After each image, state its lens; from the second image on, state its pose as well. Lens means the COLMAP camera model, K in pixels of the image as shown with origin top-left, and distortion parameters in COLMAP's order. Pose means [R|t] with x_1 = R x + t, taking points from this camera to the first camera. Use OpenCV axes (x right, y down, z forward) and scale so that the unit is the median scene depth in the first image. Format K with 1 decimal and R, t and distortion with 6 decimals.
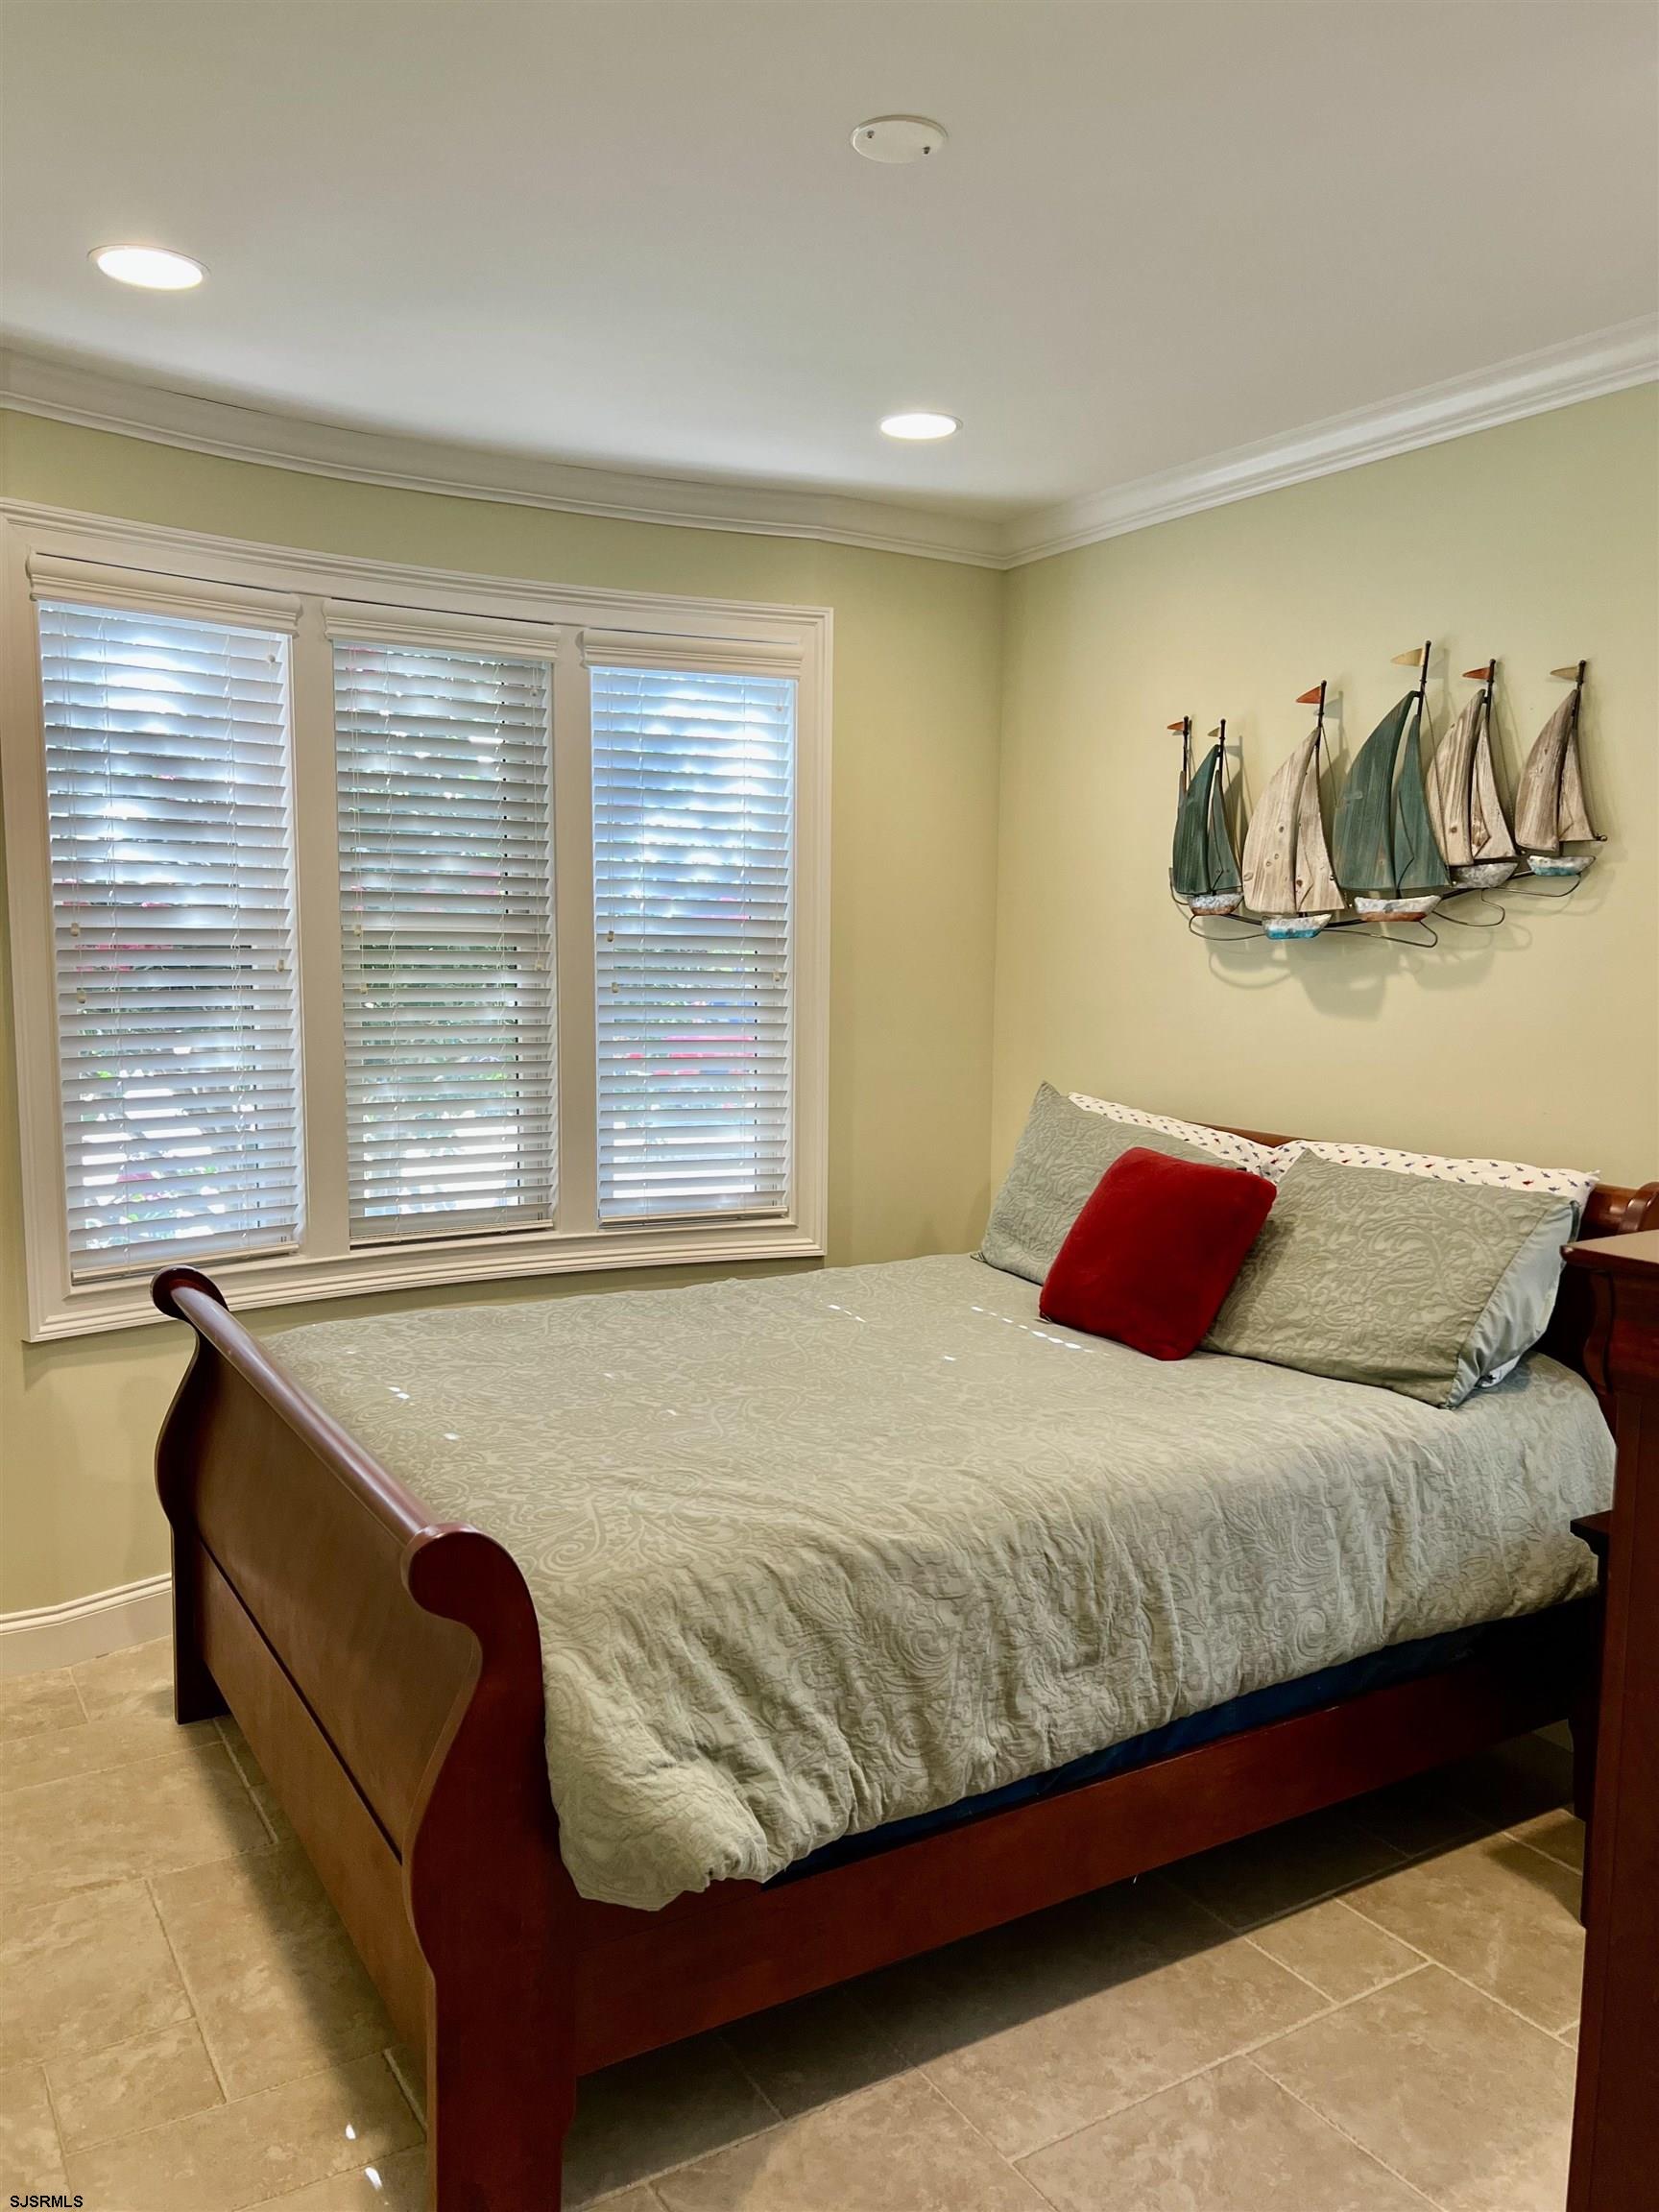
lens RADIAL K [[1692.6, 0, 823.7], [0, 1692.6, 1101.9], [0, 0, 1]] dist [0.071441, -0.125680]
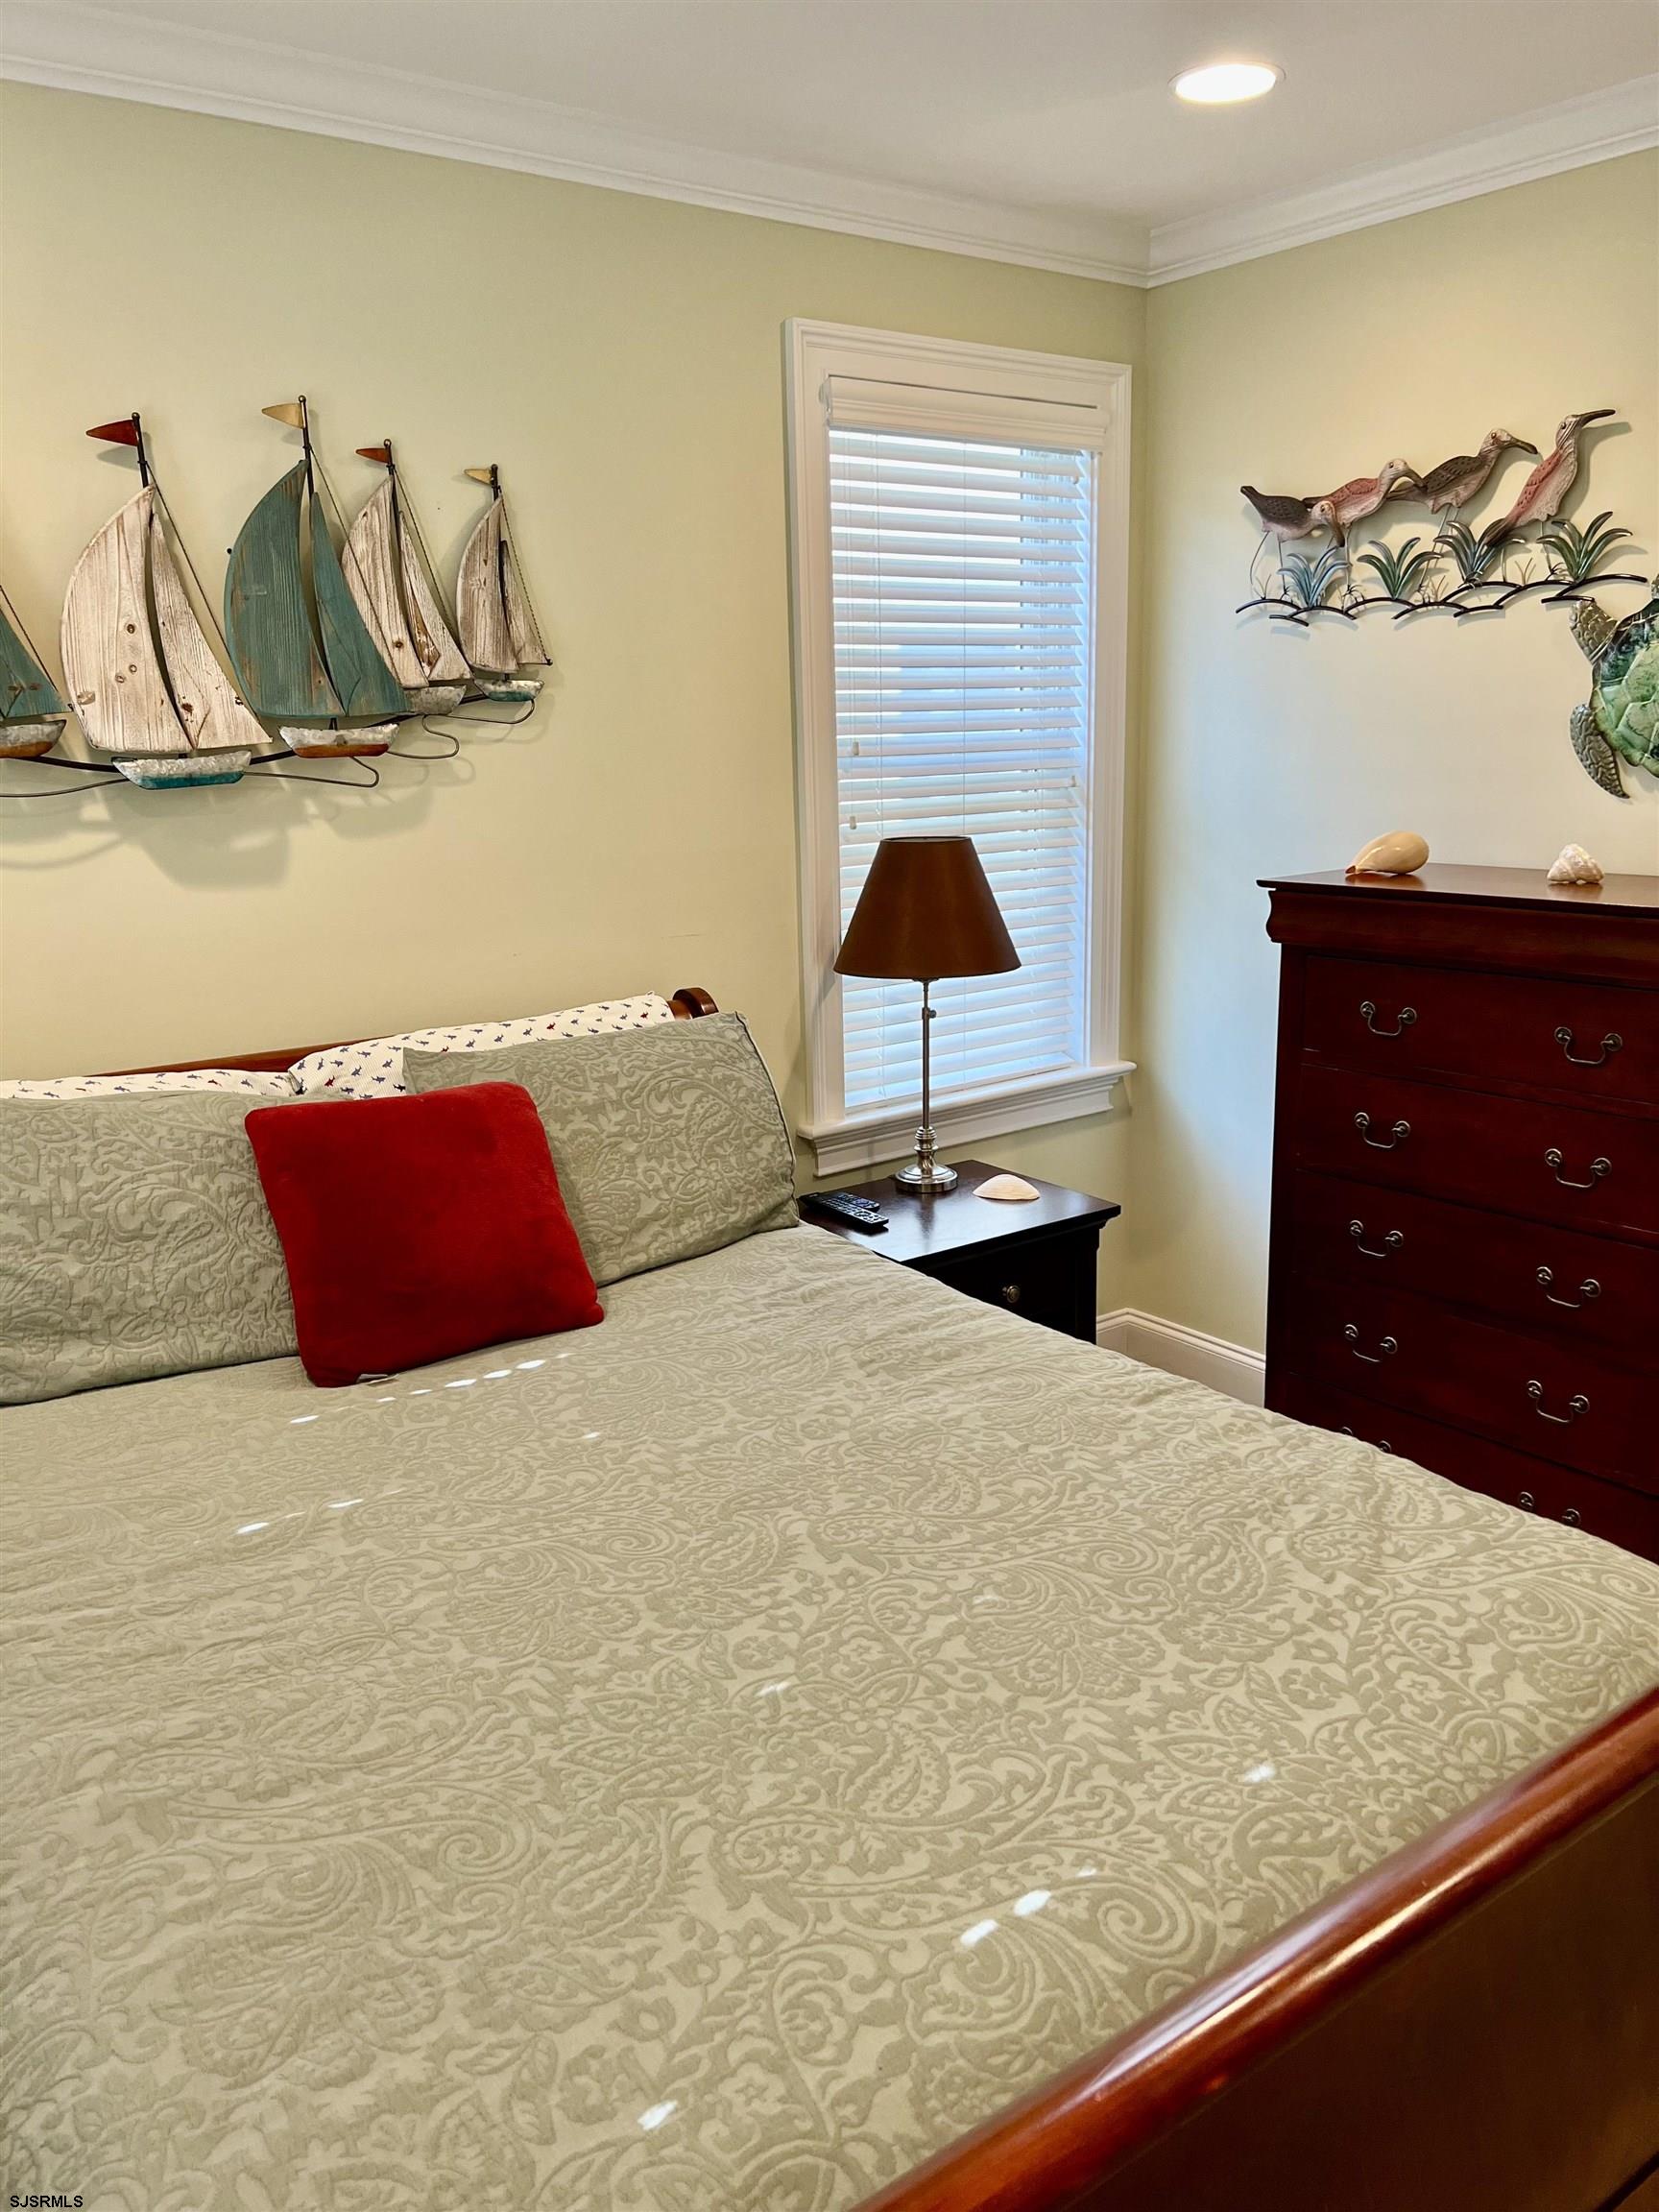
lens RADIAL K [[1692.6, 0, 823.7], [0, 1692.6, 1101.9], [0, 0, 1]] dist [0.071441, -0.125680]
pose [[-0.105159, -0.232447, 0.966907, -0.531594], [0.124589, 0.961558, 0.244711, -0.123396], [-0.986620, 0.146199, -0.072156, 0.897788]]
